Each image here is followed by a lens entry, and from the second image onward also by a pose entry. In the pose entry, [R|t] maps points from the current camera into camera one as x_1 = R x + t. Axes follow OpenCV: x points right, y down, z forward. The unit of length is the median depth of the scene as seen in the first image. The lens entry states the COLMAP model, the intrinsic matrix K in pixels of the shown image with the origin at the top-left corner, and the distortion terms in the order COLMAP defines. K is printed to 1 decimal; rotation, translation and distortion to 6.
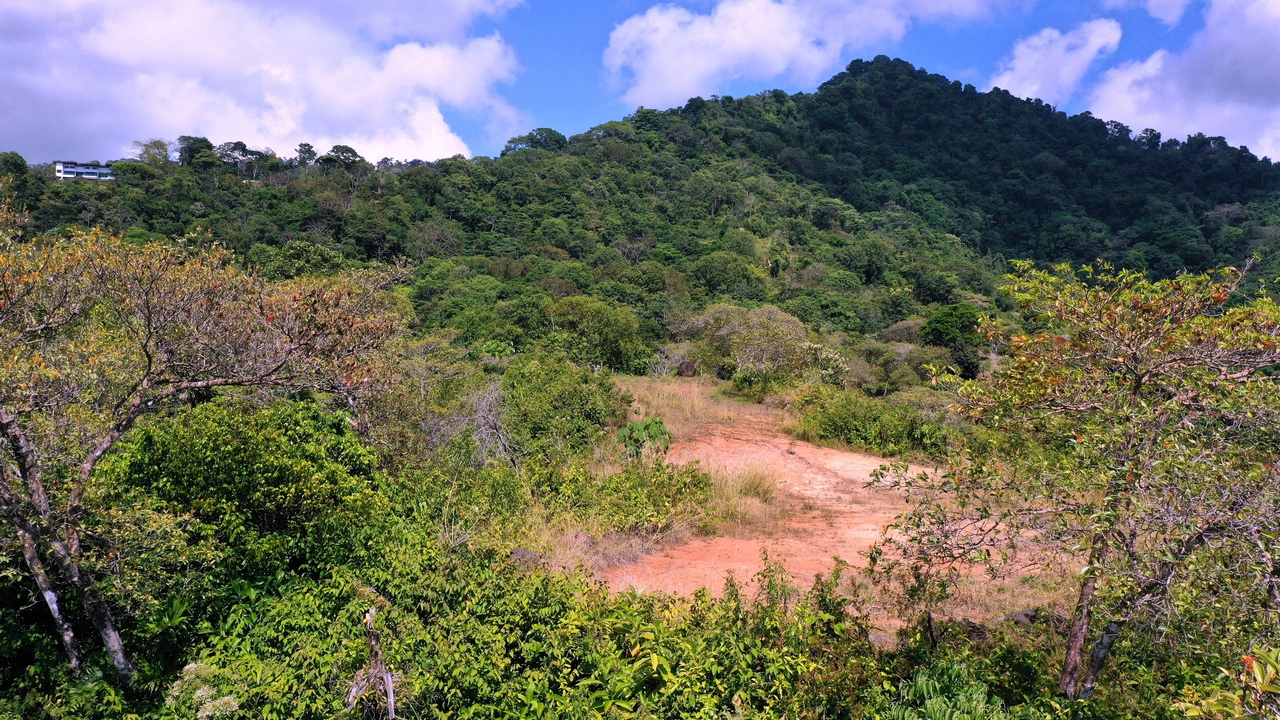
lens RADIAL K [[1011.1, 0, 640.0], [0, 1011.1, 360.0], [0, 0, 1]] dist [0.004114, 0.000903]
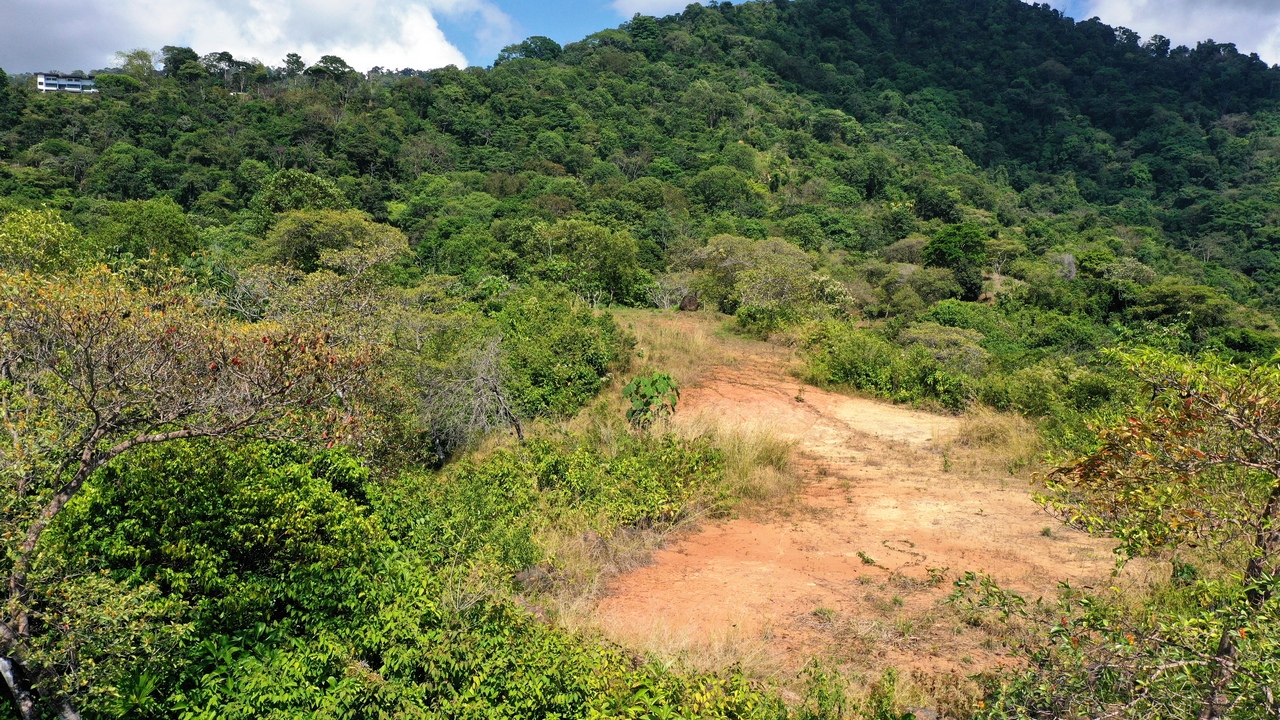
lens RADIAL K [[1011.1, 0, 640.0], [0, 1011.1, 360.0], [0, 0, 1]] dist [0.004114, 0.000903]
pose [[0.999992, -0.002884, 0.002839, -0.000755], [0.002630, 0.996297, 0.085935, -0.003515], [-0.003076, -0.085927, 0.996297, 0.004286]]
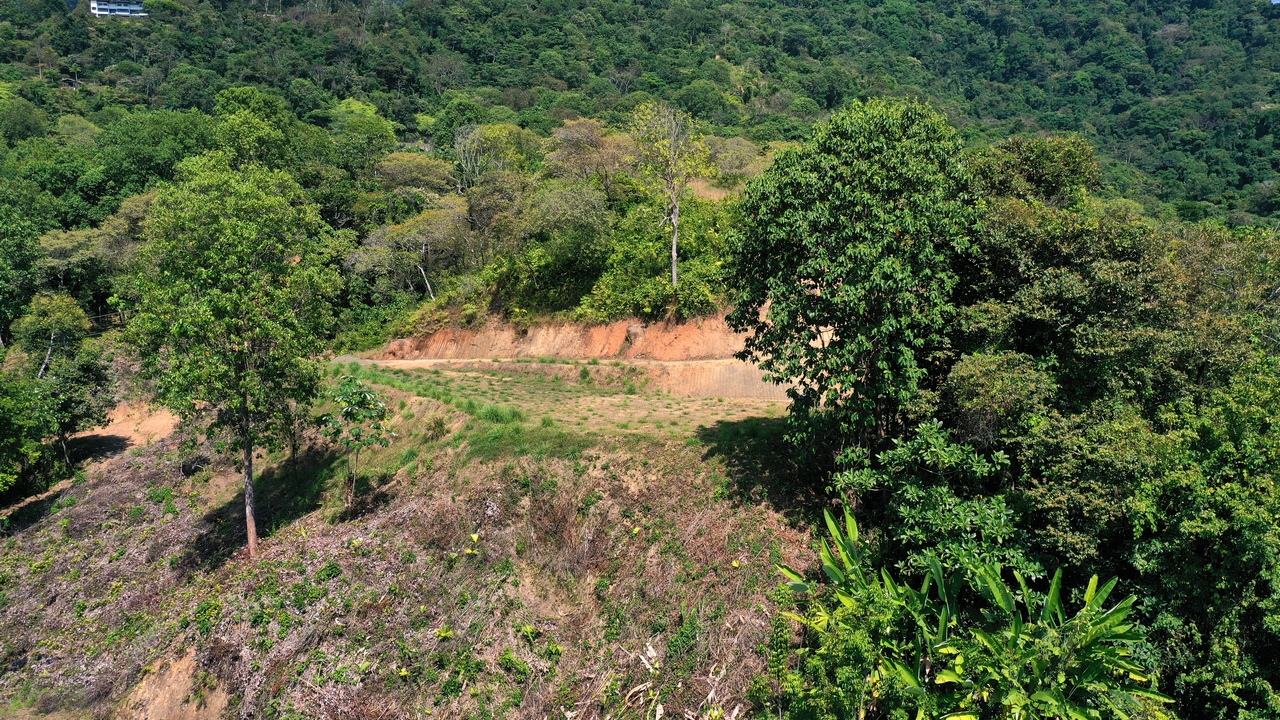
lens RADIAL K [[1011.1, 0, 640.0], [0, 1011.1, 360.0], [0, 0, 1]] dist [0.004114, 0.000903]
pose [[0.999574, -0.015644, 0.024639, -0.017303], [0.011150, 0.984863, 0.172973, 0.004156], [-0.026972, -0.172624, 0.984618, -0.147839]]
